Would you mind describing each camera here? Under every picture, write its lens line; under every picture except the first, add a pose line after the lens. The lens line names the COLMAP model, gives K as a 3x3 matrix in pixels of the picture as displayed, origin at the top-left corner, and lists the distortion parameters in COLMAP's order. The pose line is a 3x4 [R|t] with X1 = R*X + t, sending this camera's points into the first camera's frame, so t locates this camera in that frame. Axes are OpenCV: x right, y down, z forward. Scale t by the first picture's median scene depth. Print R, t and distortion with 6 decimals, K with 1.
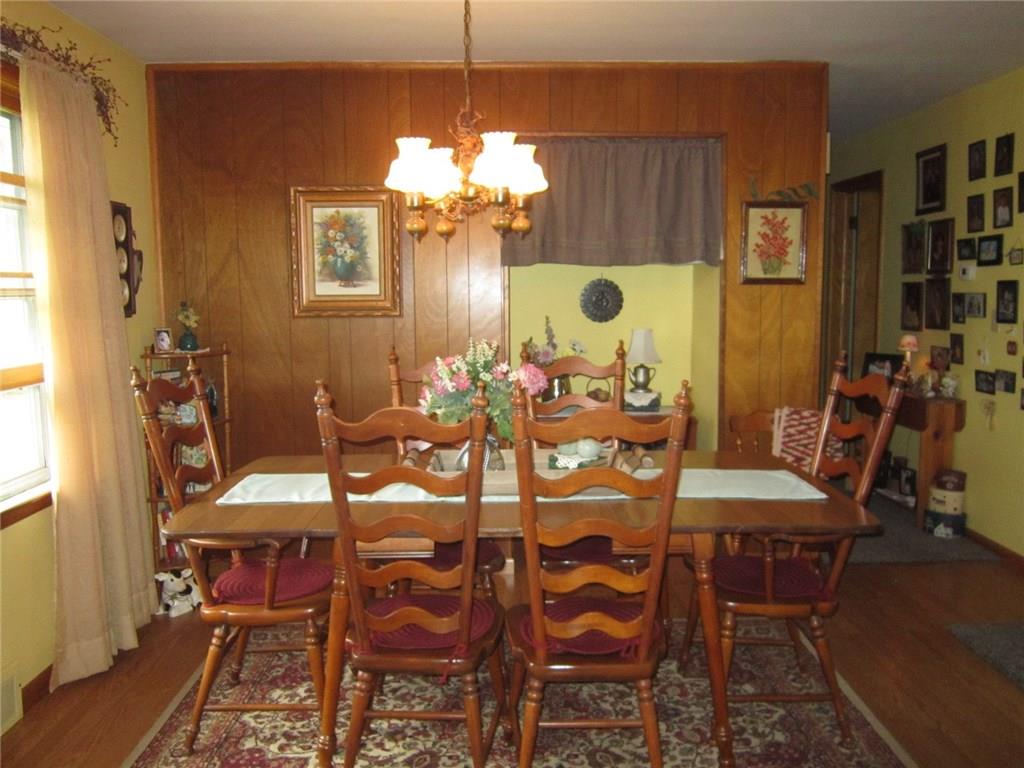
lens RADIAL K [[890.3, 0, 512.0], [0, 890.3, 384.0], [0, 0, 1]] dist [-0.026732, 0.009067]
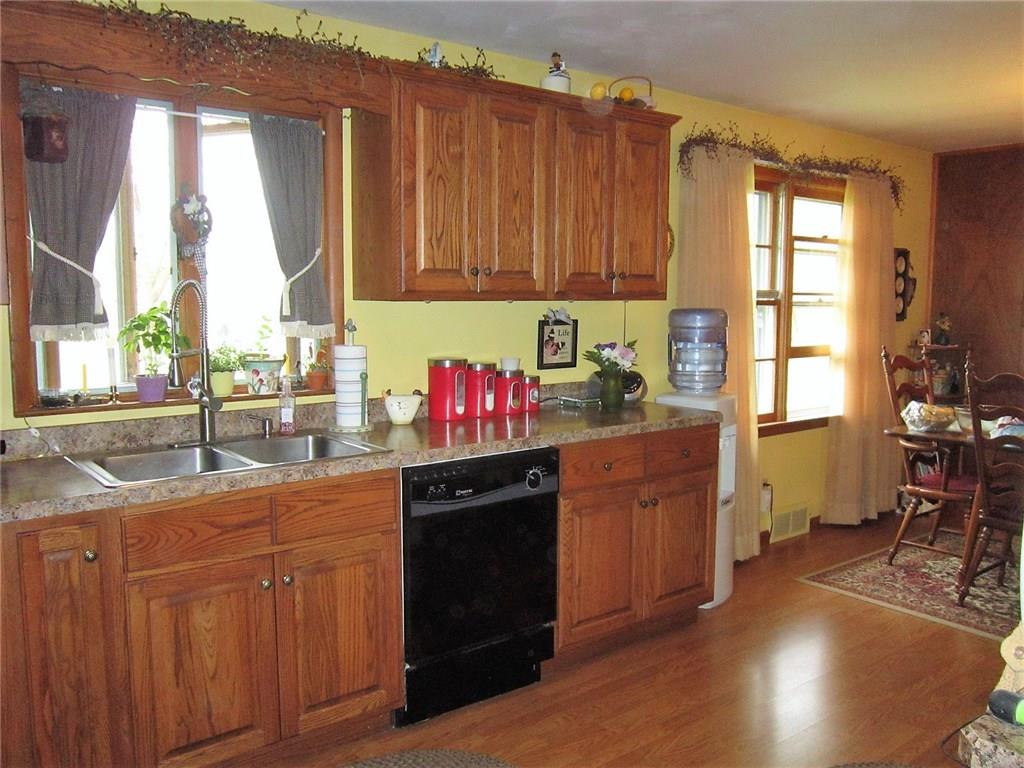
lens RADIAL K [[890.3, 0, 512.0], [0, 890.3, 384.0], [0, 0, 1]] dist [-0.026732, 0.009067]
pose [[0.634462, 0.093533, -0.767274, 0.383734], [-0.102363, 0.994076, 0.036536, 0.054627], [0.766146, 0.055360, 0.640277, -0.585448]]
